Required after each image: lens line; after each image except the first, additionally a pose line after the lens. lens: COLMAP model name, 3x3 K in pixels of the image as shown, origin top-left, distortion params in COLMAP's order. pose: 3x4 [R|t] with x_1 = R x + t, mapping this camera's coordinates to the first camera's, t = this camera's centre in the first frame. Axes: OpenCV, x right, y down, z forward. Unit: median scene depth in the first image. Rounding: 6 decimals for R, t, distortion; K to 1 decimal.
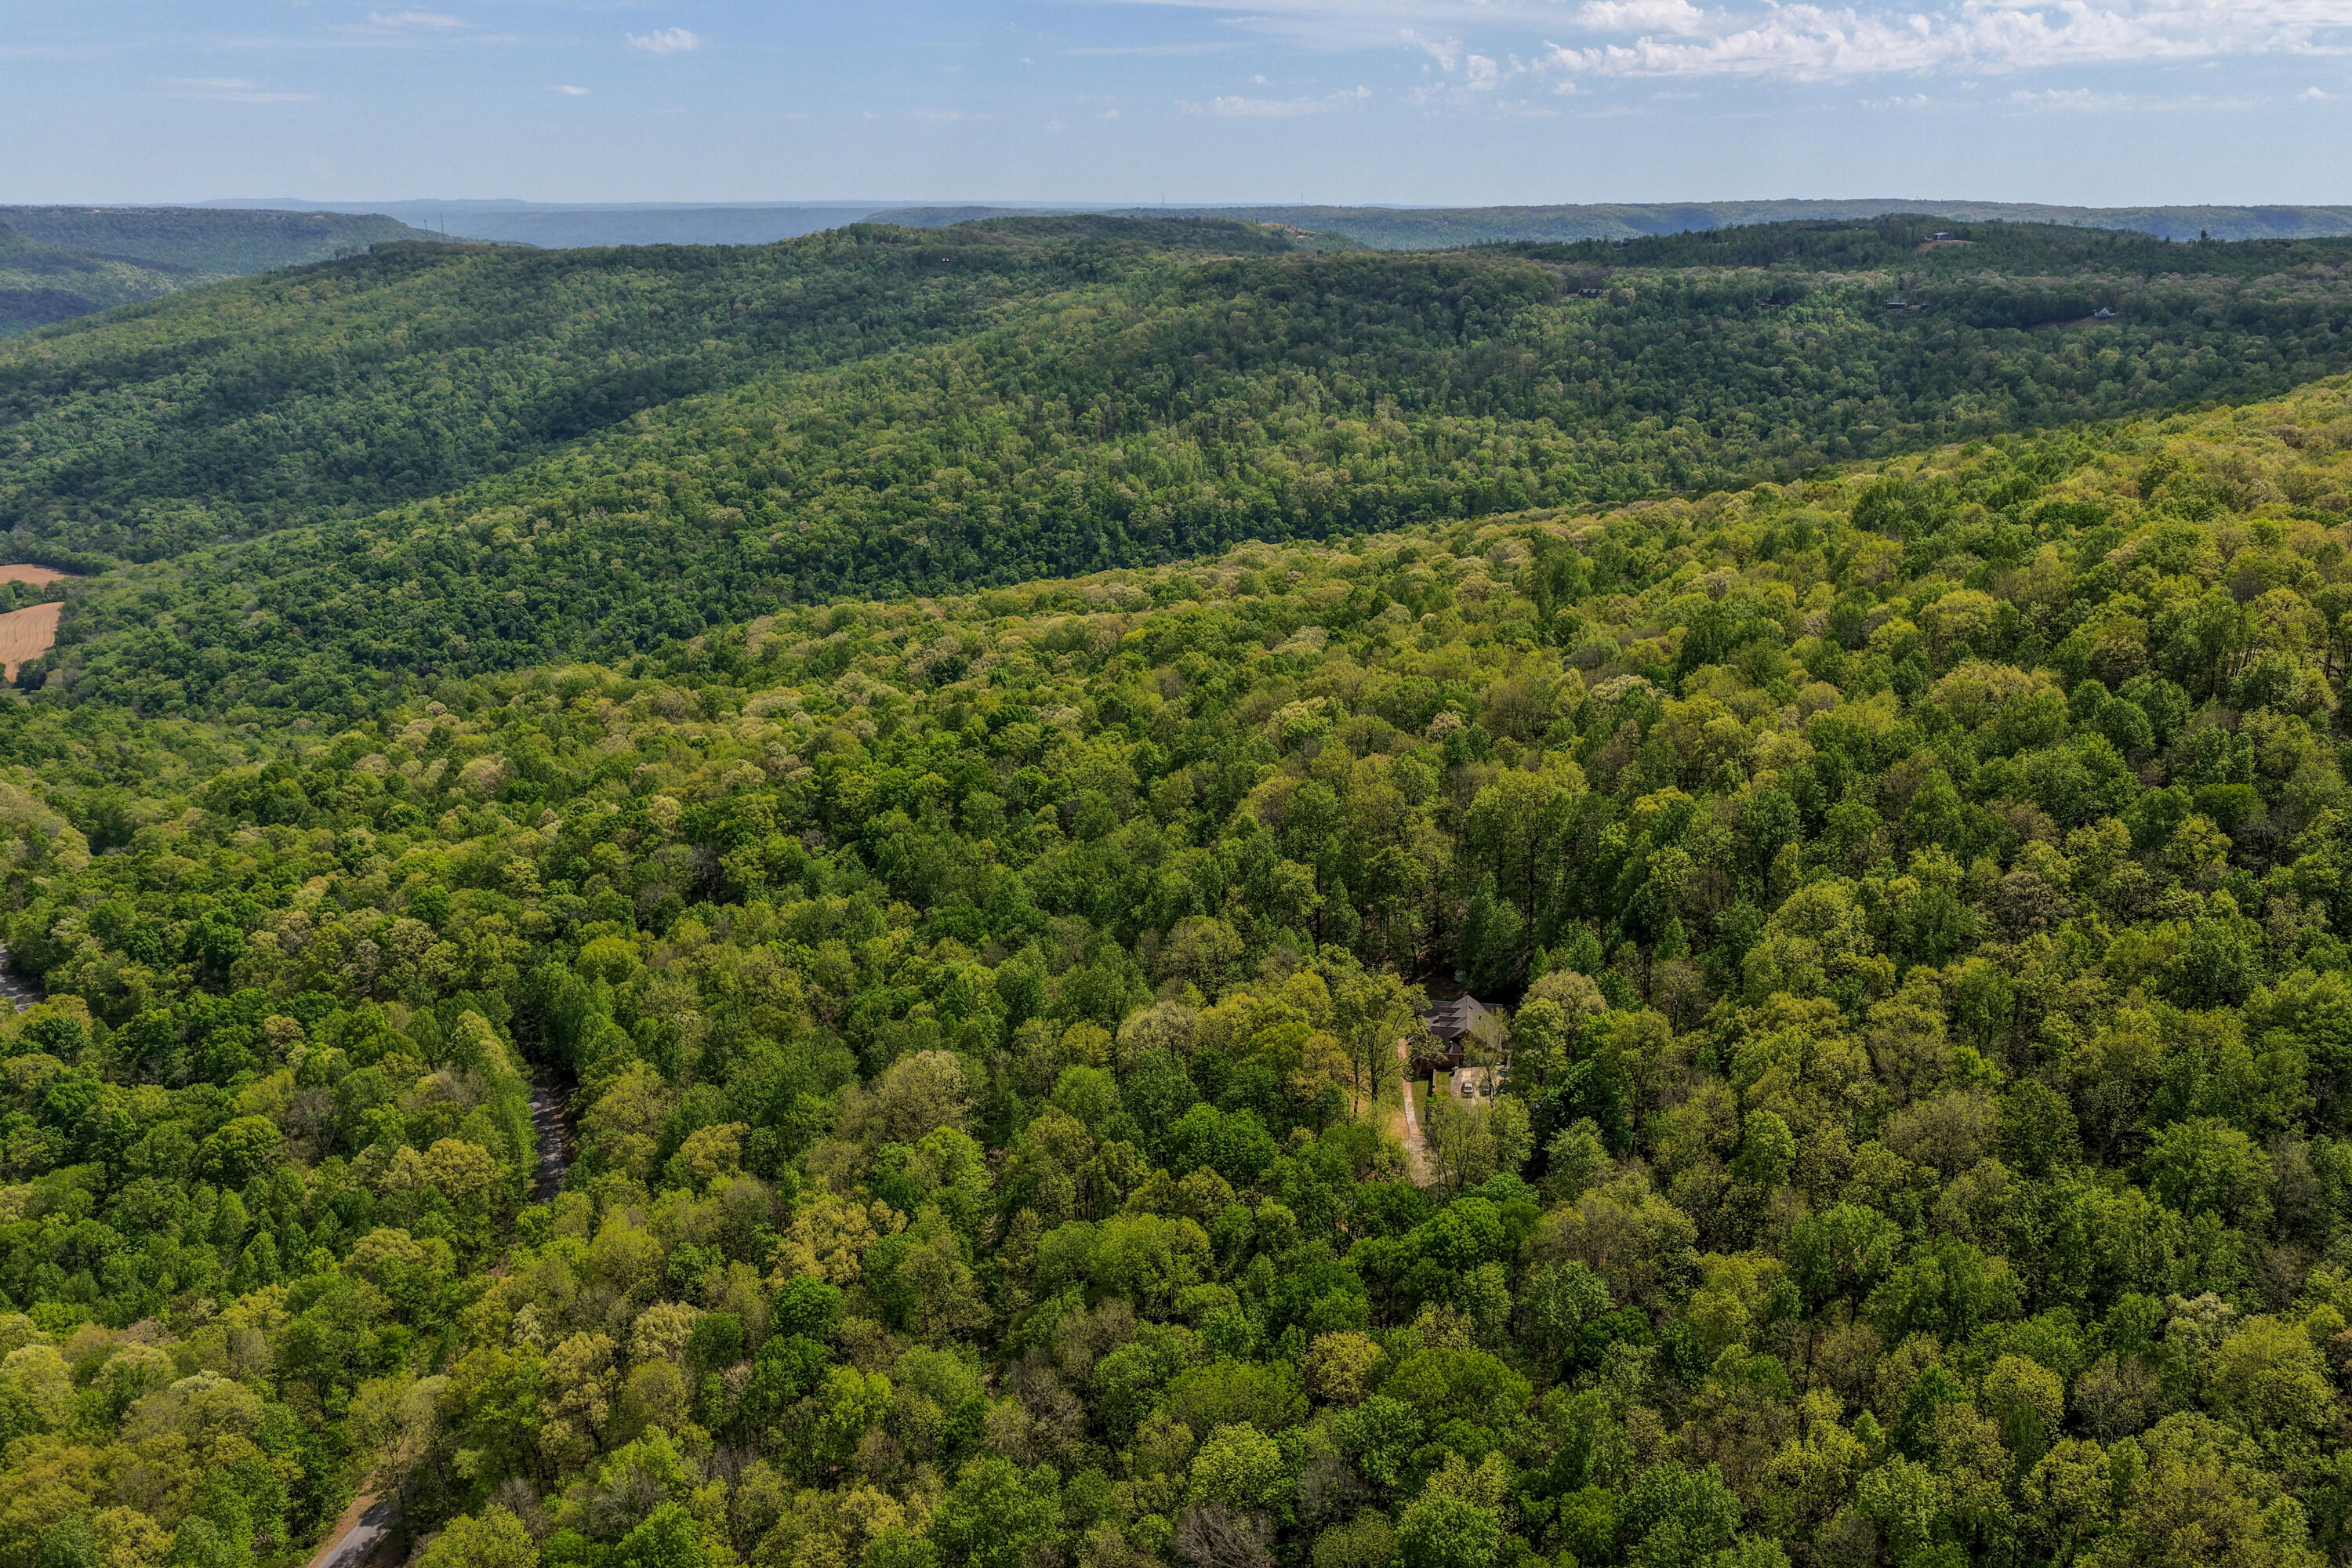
lens RADIAL K [[1945.2, 0, 1174.2], [0, 1945.2, 787.4], [0, 0, 1]] dist [-0.009659, 0.029831]
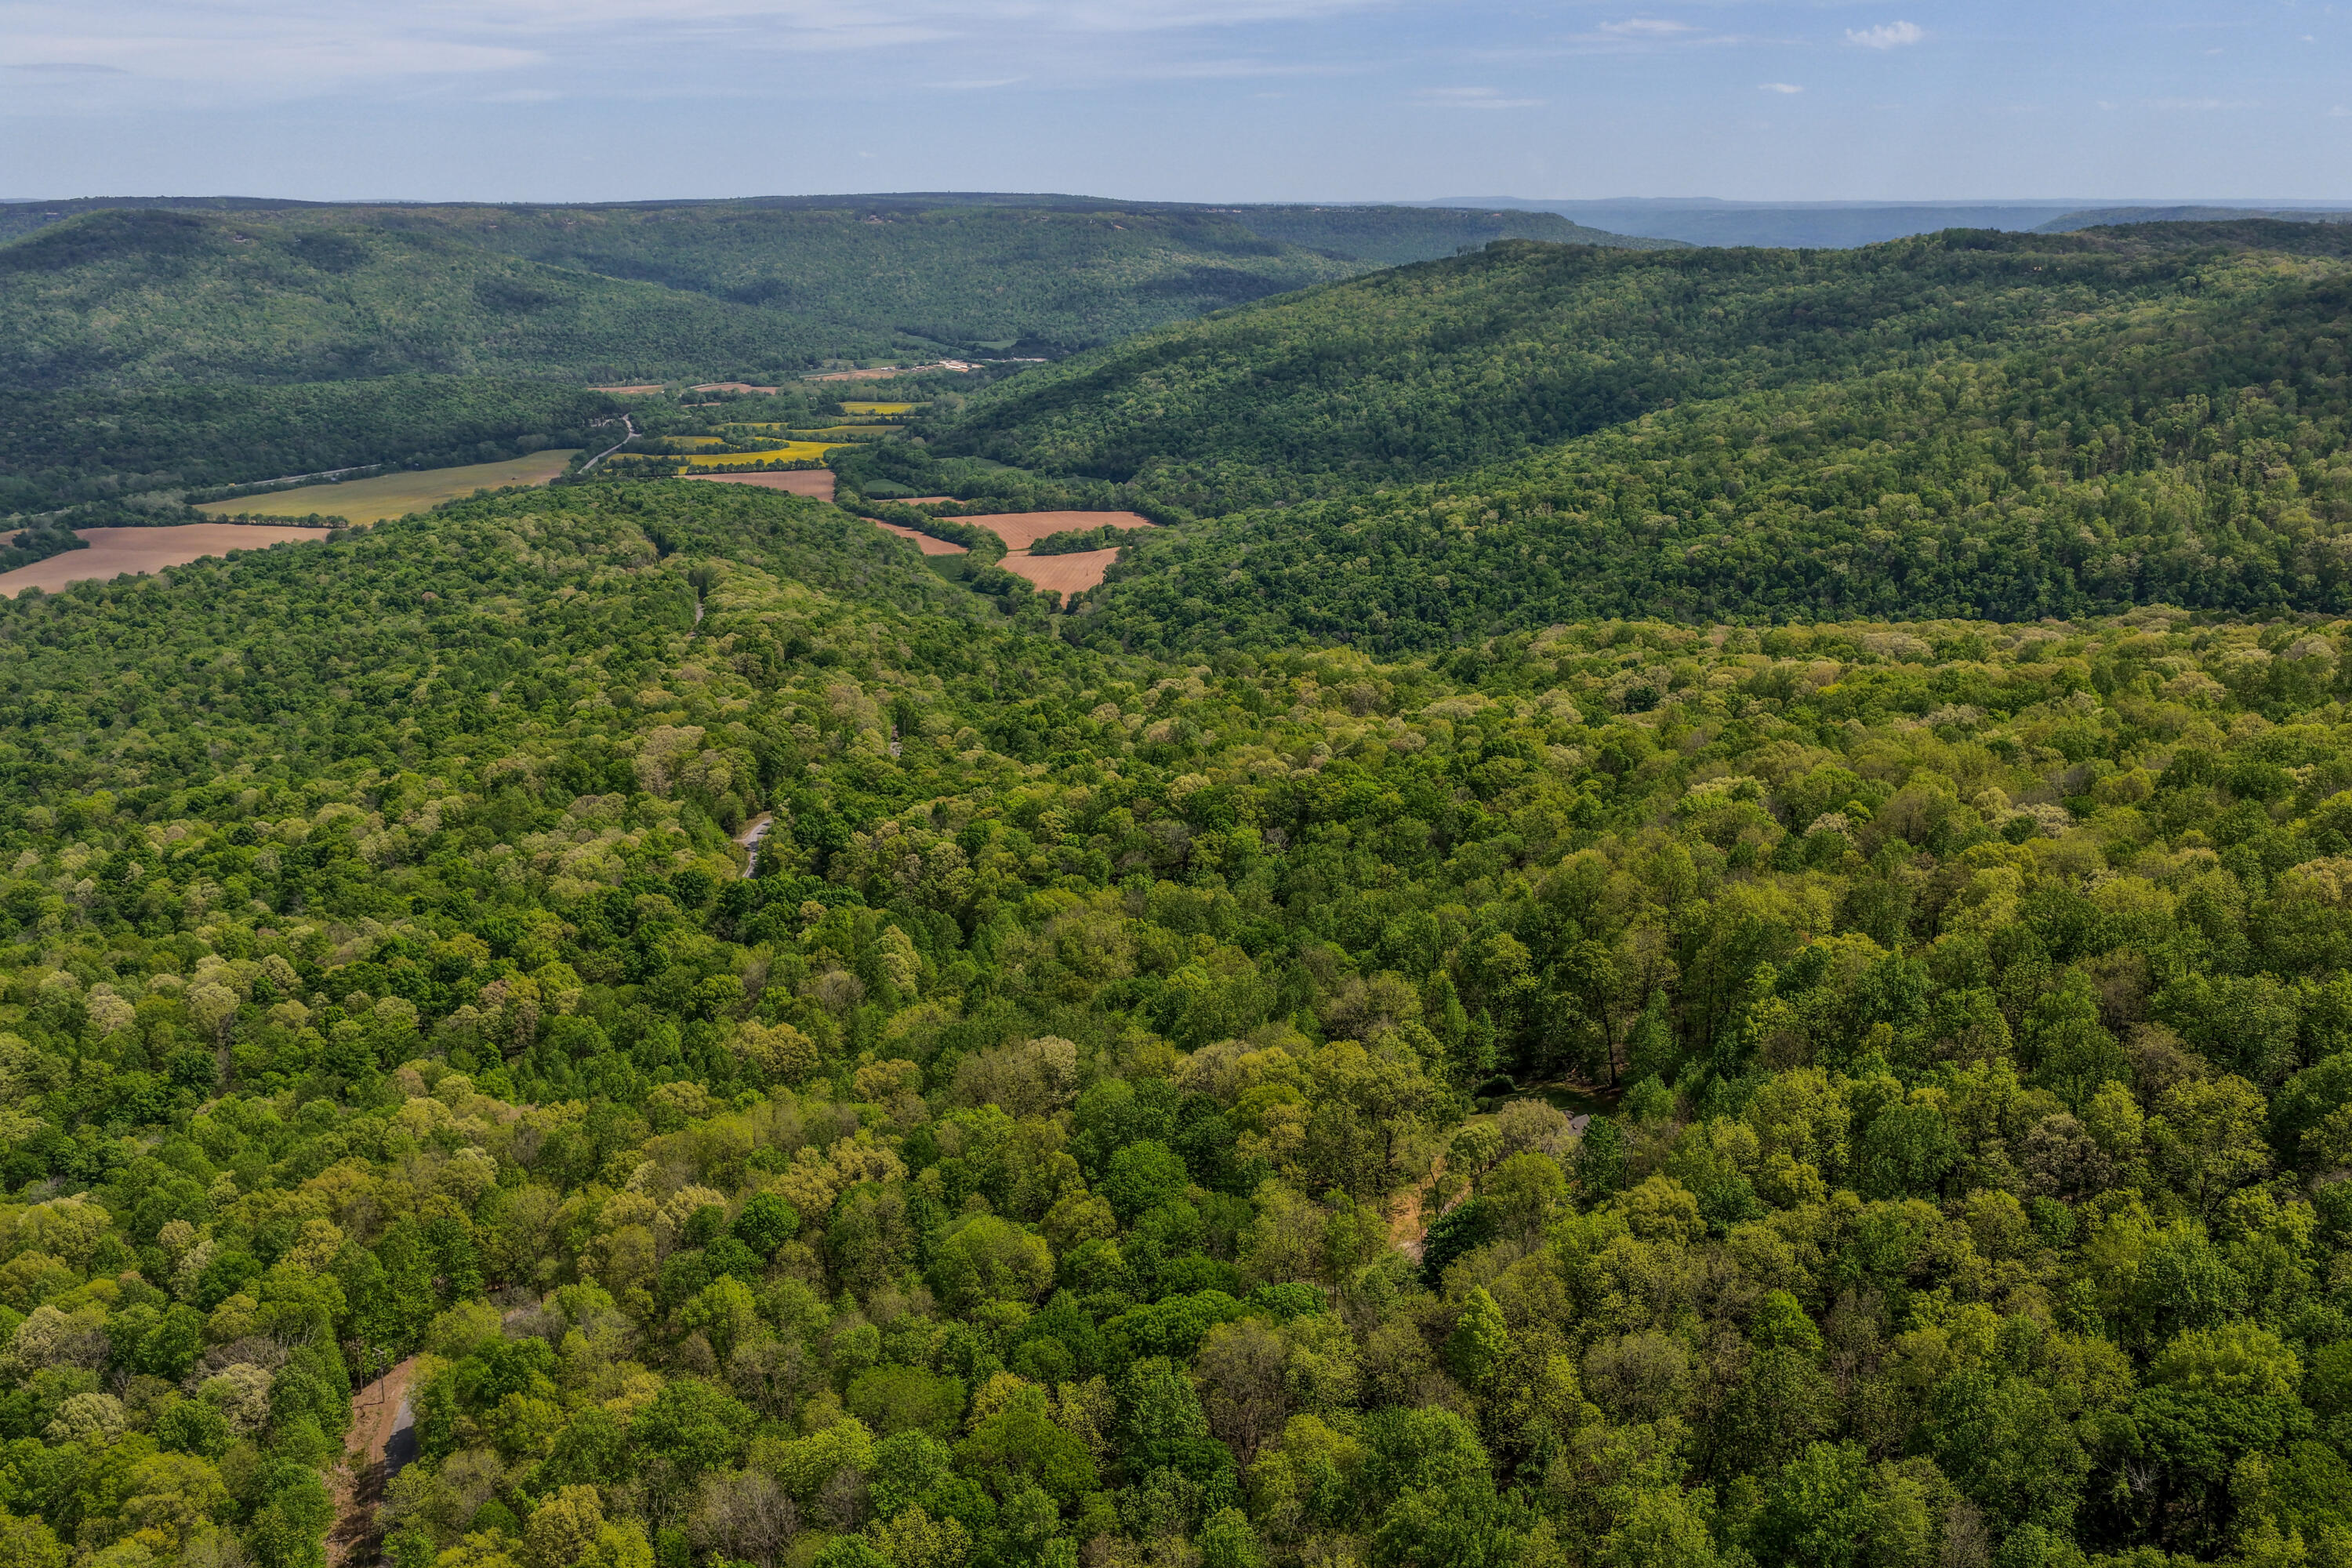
lens RADIAL K [[1945.2, 0, 1169.5], [0, 1945.2, 770.3], [0, 0, 1]] dist [-0.009659, 0.029831]
pose [[0.838315, 0.154703, -0.522776, 0.101043], [-0.158465, 0.986638, 0.037861, -0.012747], [0.521648, 0.051102, 0.851629, 0.026878]]
